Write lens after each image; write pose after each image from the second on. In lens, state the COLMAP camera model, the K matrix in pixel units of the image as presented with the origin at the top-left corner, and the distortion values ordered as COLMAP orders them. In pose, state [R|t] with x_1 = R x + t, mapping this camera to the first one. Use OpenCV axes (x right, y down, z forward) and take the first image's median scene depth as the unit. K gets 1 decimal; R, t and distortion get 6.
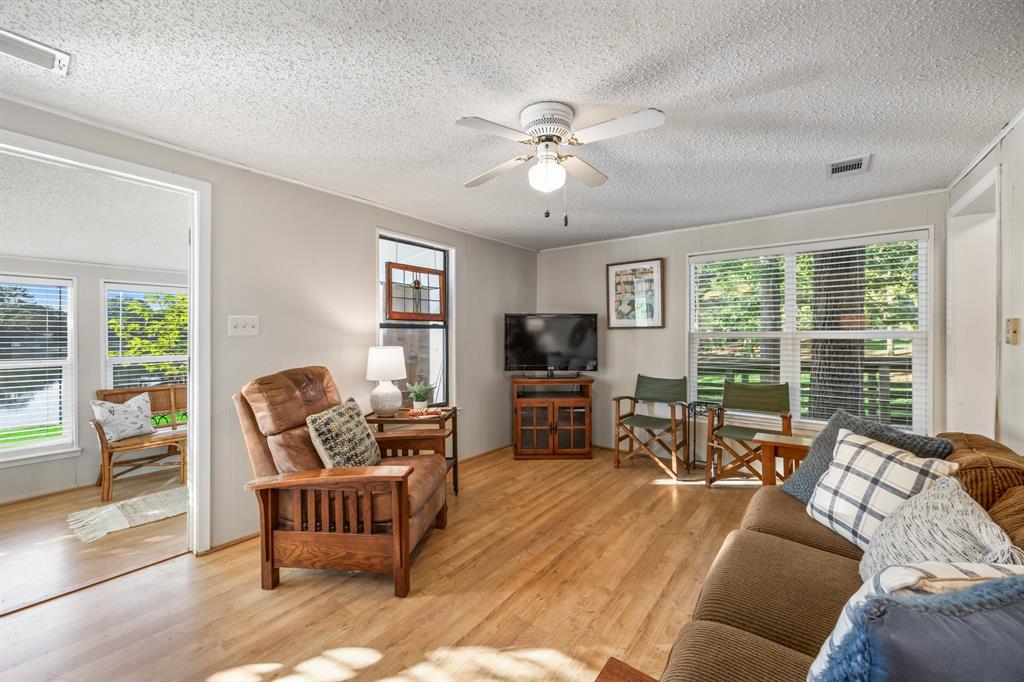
lens RADIAL K [[398.1, 0, 516.8], [0, 398.1, 335.7], [0, 0, 1]] dist [-0.004272, -0.000147]
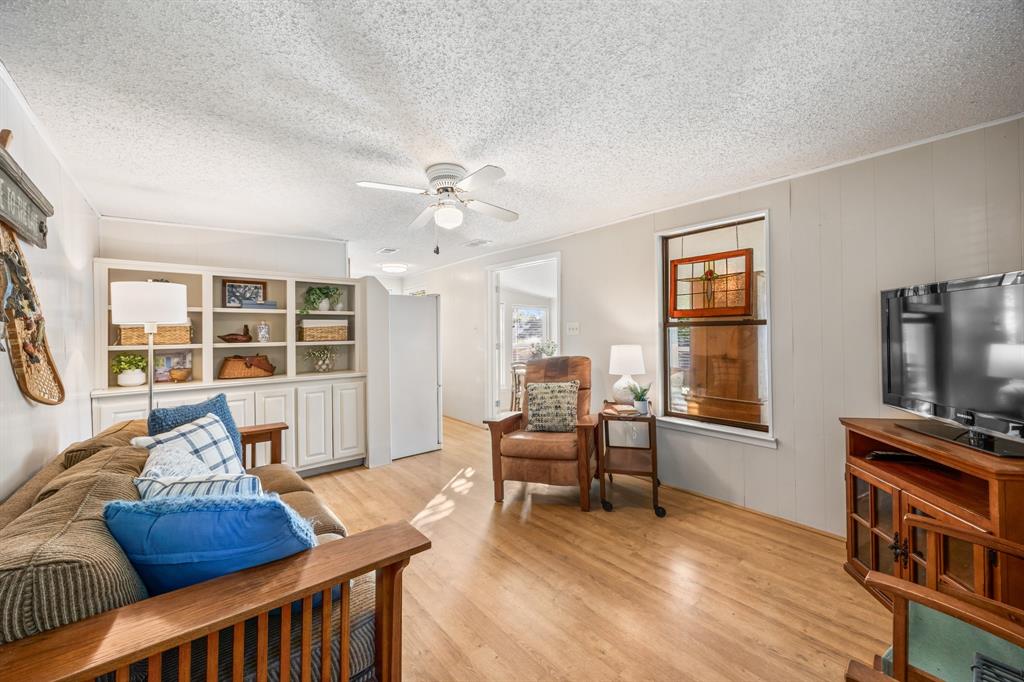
lens RADIAL K [[398.1, 0, 516.8], [0, 398.1, 335.7], [0, 0, 1]] dist [-0.004272, -0.000147]
pose [[-0.209104, 0.008365, -0.977858, 0.695269], [0.006113, 0.999955, 0.007247, -0.006834], [0.977874, -0.004463, -0.209146, 0.793386]]
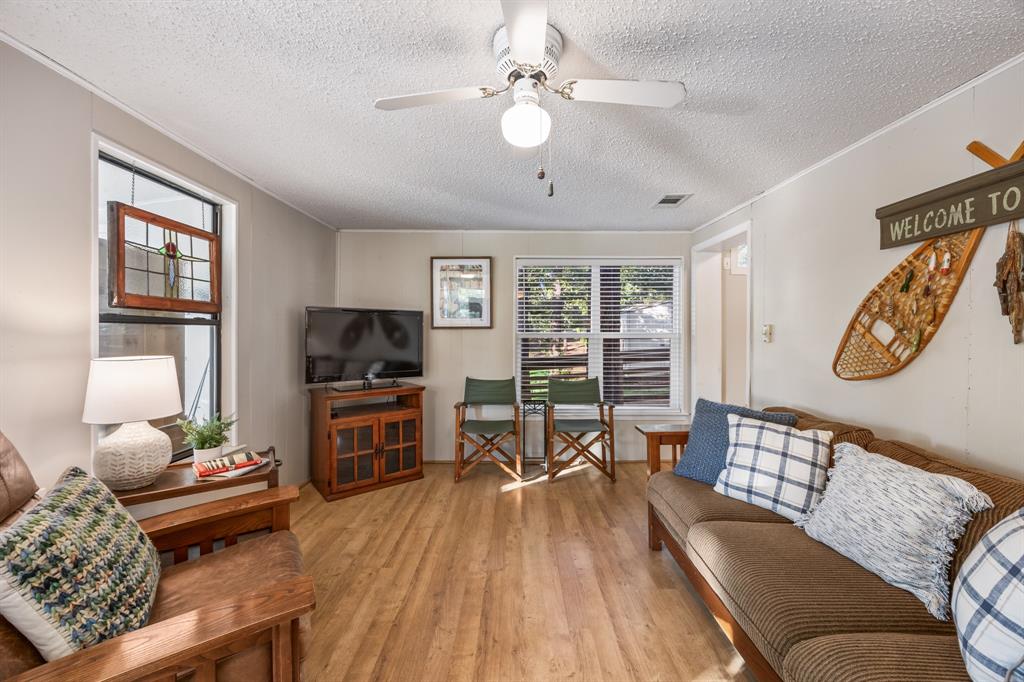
lens RADIAL K [[395.9, 0, 516.9], [0, 395.9, 334.4], [0, 0, 1]] dist [-0.001463, -0.000067]
pose [[0.789587, 0.002193, 0.613634, -0.211017], [0.000017, 0.999994, -0.003595, -0.001182], [-0.613638, 0.002849, 0.789582, 0.222016]]
